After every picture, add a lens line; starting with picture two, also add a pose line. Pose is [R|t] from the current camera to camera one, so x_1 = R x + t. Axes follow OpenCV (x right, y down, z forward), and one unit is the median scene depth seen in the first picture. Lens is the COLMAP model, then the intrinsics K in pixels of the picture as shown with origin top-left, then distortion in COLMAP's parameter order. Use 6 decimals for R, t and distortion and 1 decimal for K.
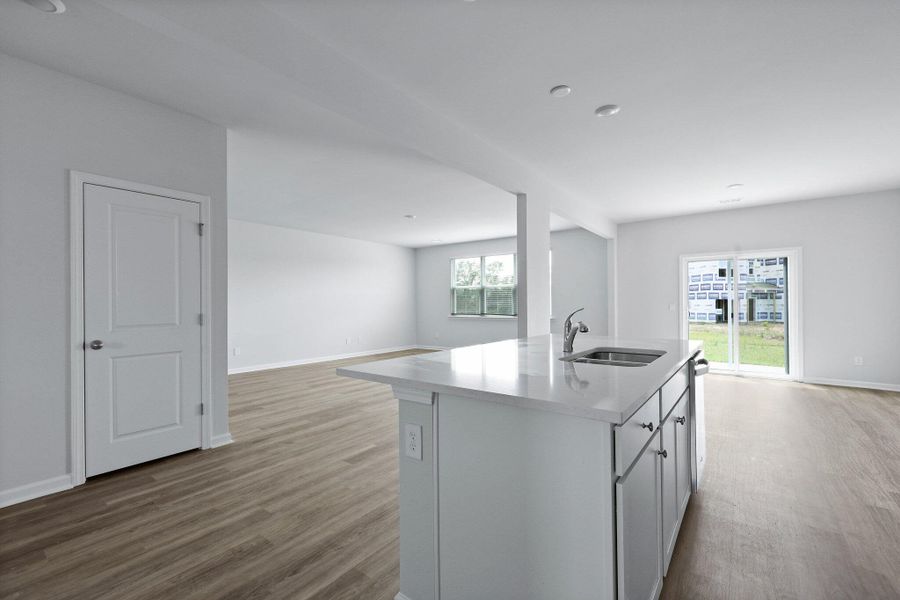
lens RADIAL K [[378.9, 0, 451.6], [0, 378.9, 302.8], [0, 0, 1]] dist [0.004119, 0.000662]
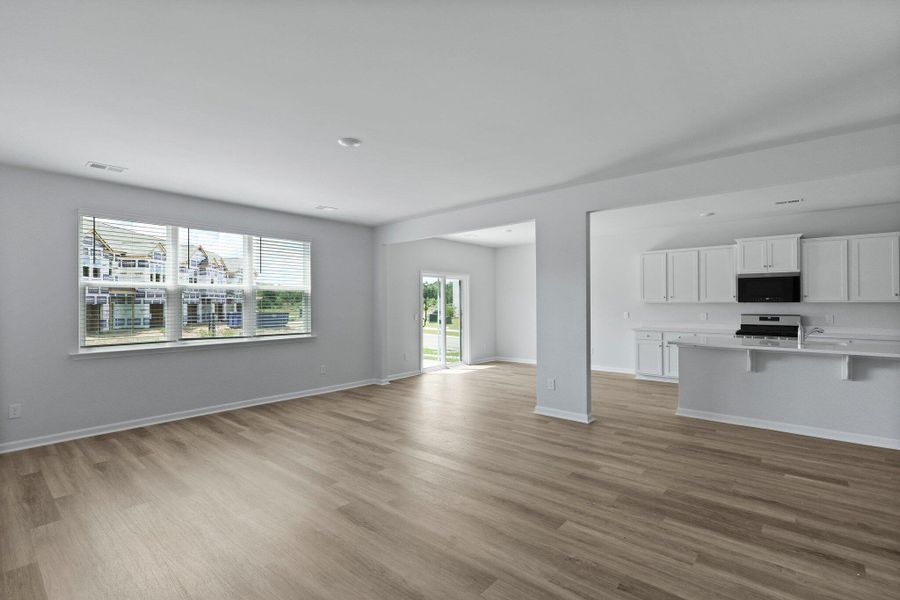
lens RADIAL K [[416.4, 0, 449.1], [0, 416.4, 301.6], [0, 0, 1]] dist [0.004236, 0.001535]
pose [[0.075380, 0.009550, 0.997109, -0.941536], [0.002277, 0.999950, -0.009750, -0.032009], [-0.997152, 0.003006, 0.075354, 1.268041]]
